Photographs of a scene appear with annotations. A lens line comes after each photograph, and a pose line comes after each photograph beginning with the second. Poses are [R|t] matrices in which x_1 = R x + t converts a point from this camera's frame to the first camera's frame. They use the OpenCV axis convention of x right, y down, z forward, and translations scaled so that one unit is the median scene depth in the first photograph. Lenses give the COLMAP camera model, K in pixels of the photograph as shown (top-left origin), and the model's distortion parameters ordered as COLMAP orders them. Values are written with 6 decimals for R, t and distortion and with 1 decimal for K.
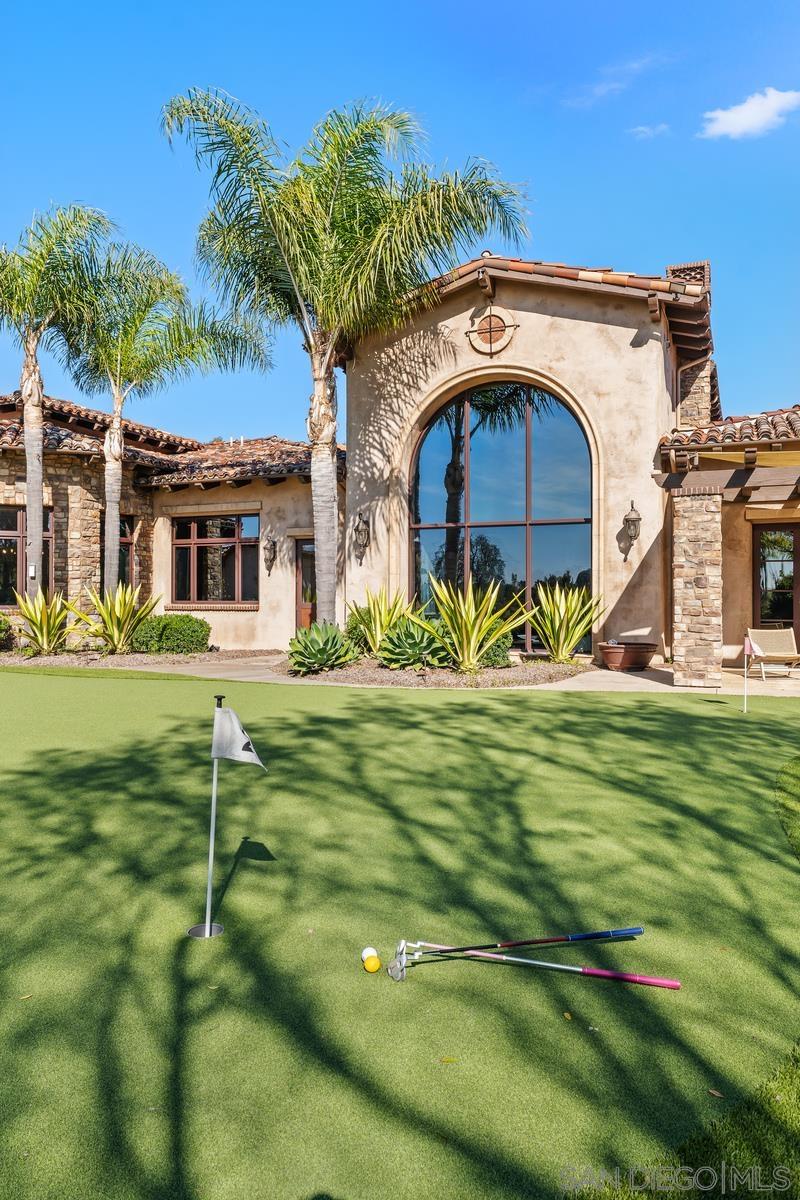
lens RADIAL K [[819.3, 0, 399.8], [0, 819.3, 598.4], [0, 0, 1]] dist [-0.037370, -0.001108]
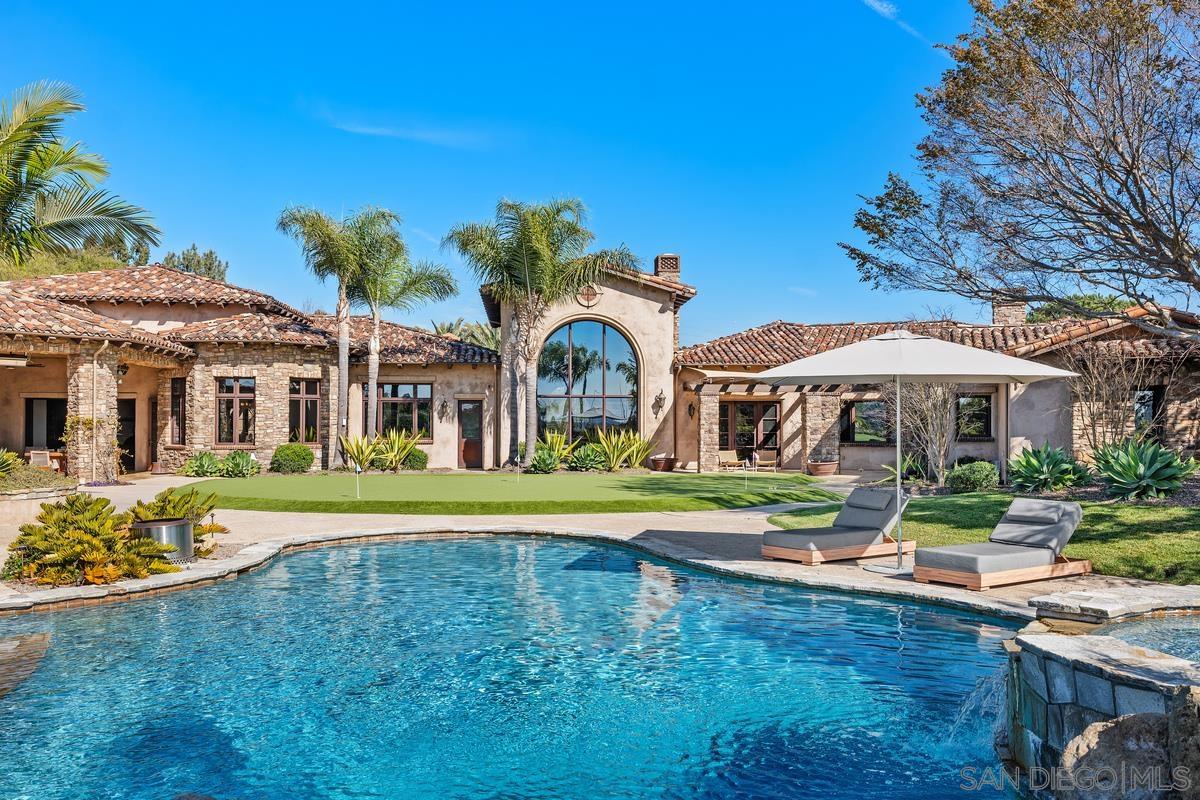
lens RADIAL K [[1039.5, 0, 600.0], [0, 1039.5, 403.0], [0, 0, 1]] dist [0.004478, 0.000116]
pose [[0.895264, 0.010917, 0.445403, -0.982708], [-0.001531, 0.999769, -0.021427, -0.027827], [-0.445534, 0.018501, 0.895074, -1.222068]]
